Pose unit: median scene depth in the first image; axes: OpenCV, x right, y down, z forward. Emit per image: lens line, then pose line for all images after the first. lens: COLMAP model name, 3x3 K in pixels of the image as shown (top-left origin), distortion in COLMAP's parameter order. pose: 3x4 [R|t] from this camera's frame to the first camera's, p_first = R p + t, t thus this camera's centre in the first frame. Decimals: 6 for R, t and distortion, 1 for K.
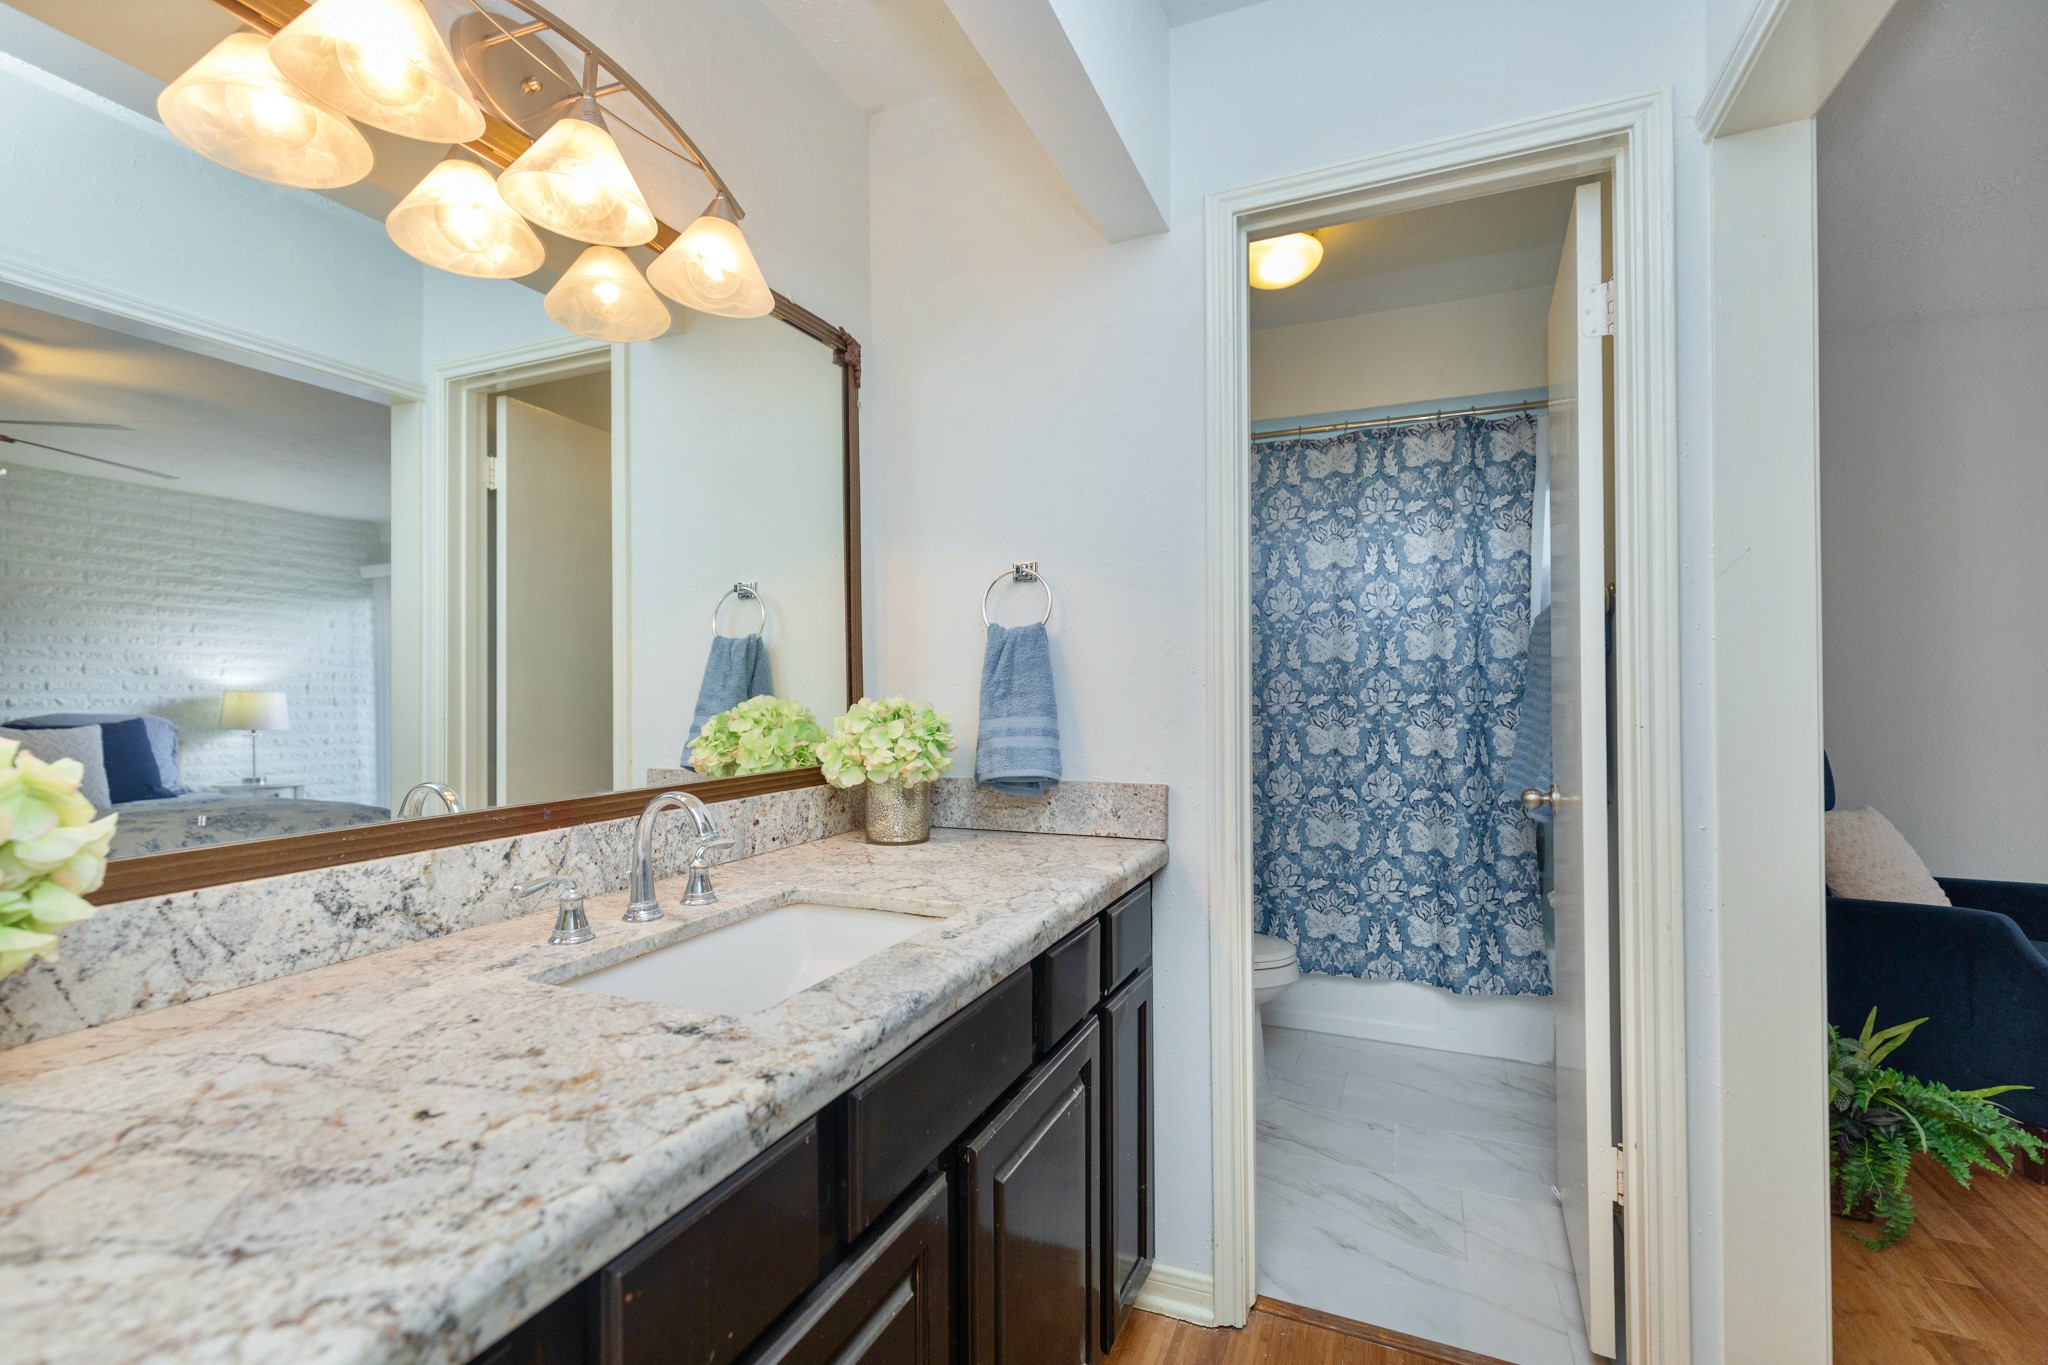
lens RADIAL K [[916.3, 0, 1023.8], [0, 916.3, 691.3], [0, 0, 1]] dist [0.009081, -0.000331]
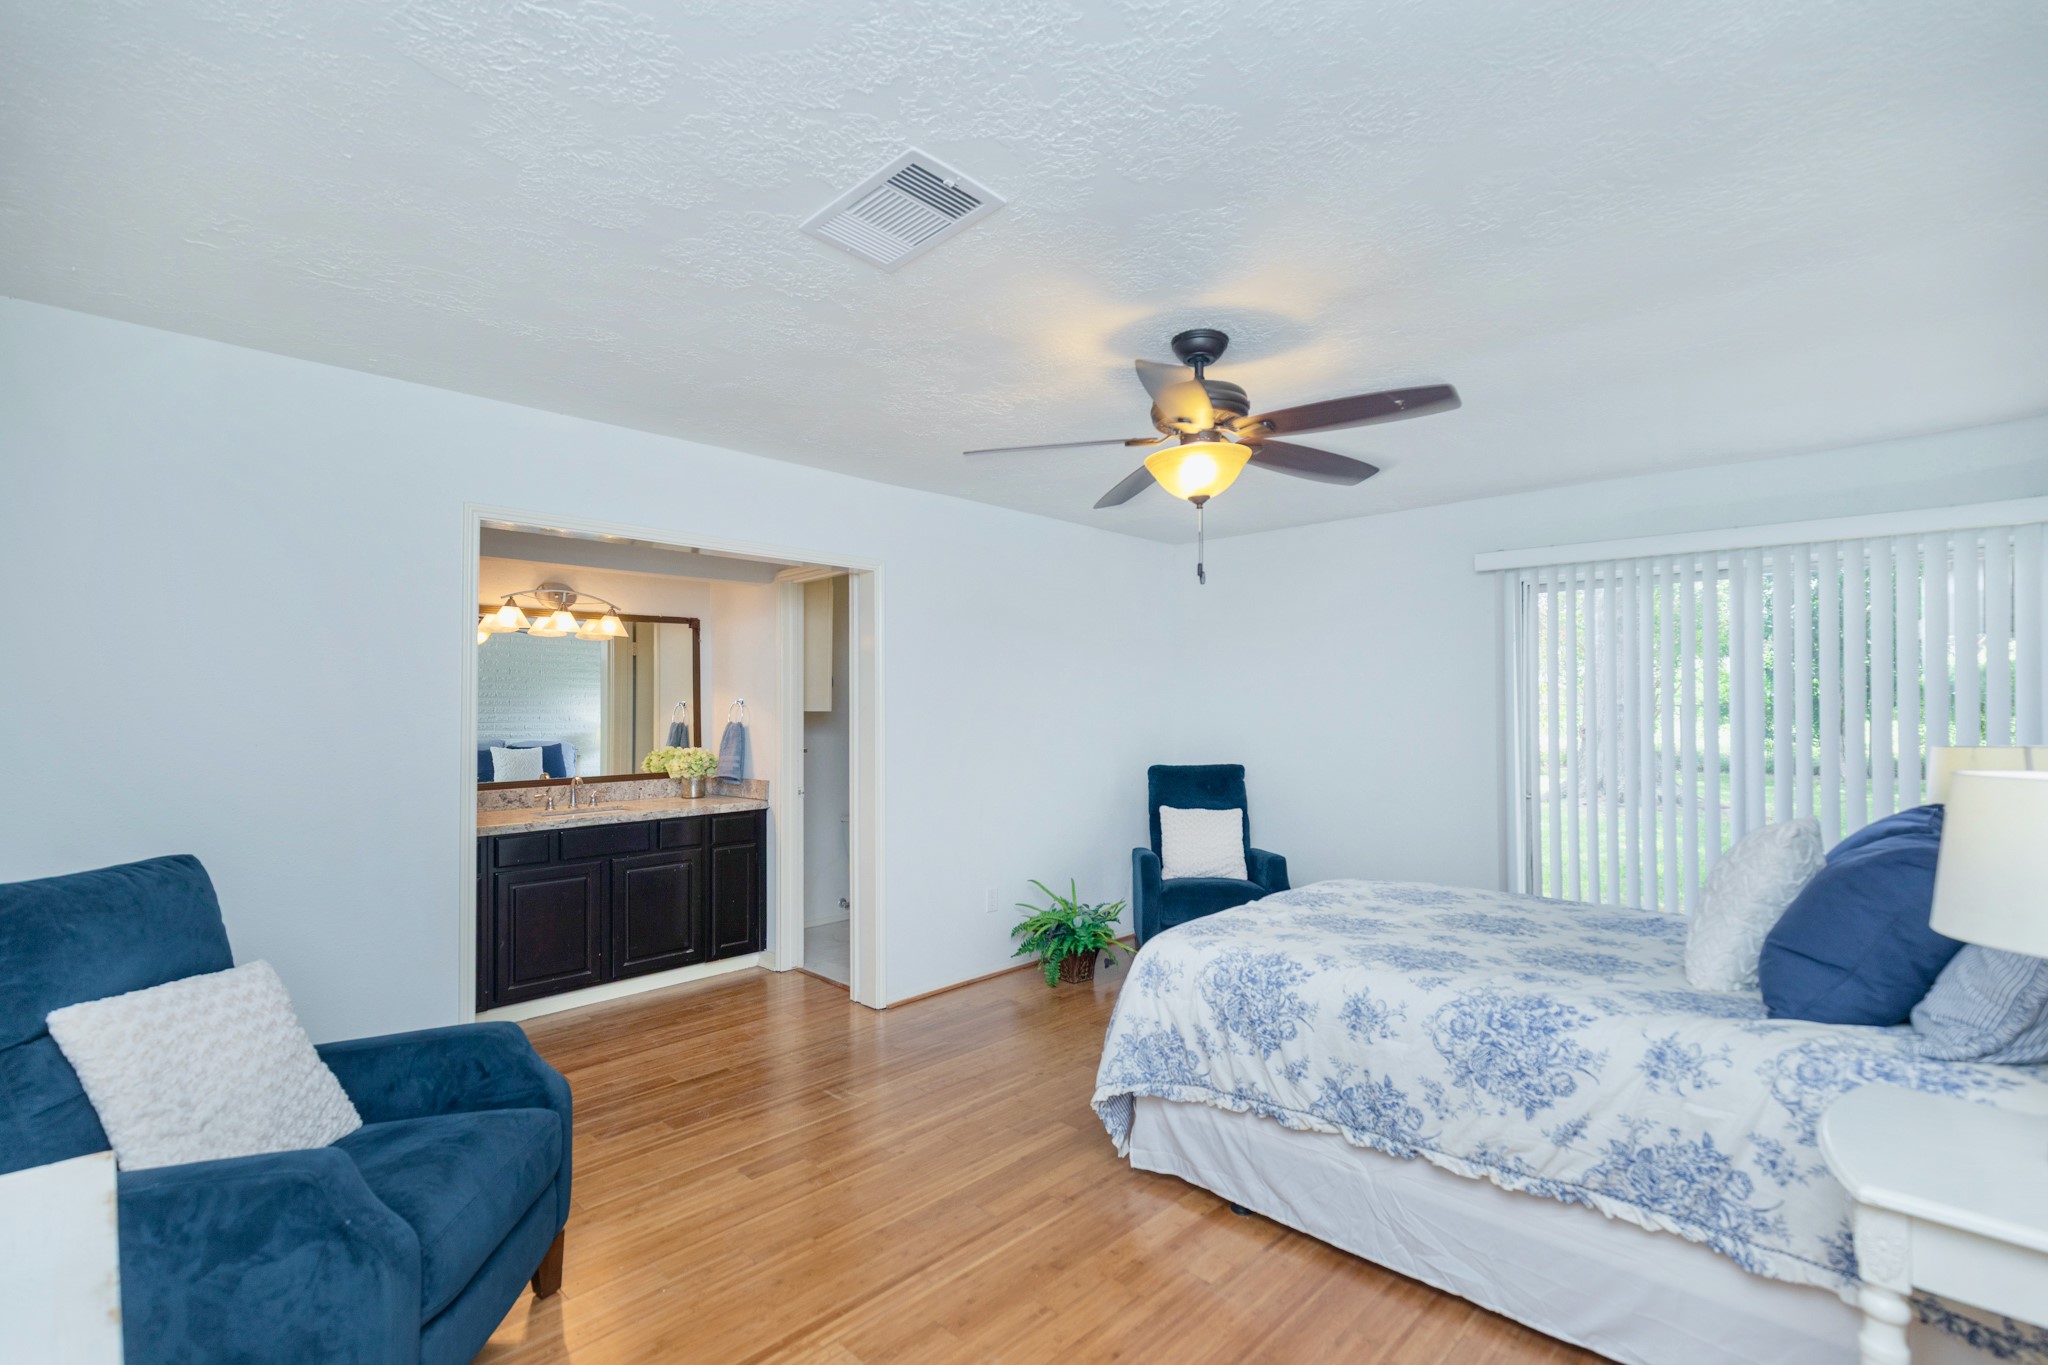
lens RADIAL K [[916.3, 0, 1023.8], [0, 916.3, 691.3], [0, 0, 1]] dist [0.009081, -0.000331]
pose [[0.927970, -0.008987, -0.372547, 1.813972], [0.003215, 0.999865, -0.016113, -0.118196], [0.372641, 0.013754, 0.927874, -1.241424]]
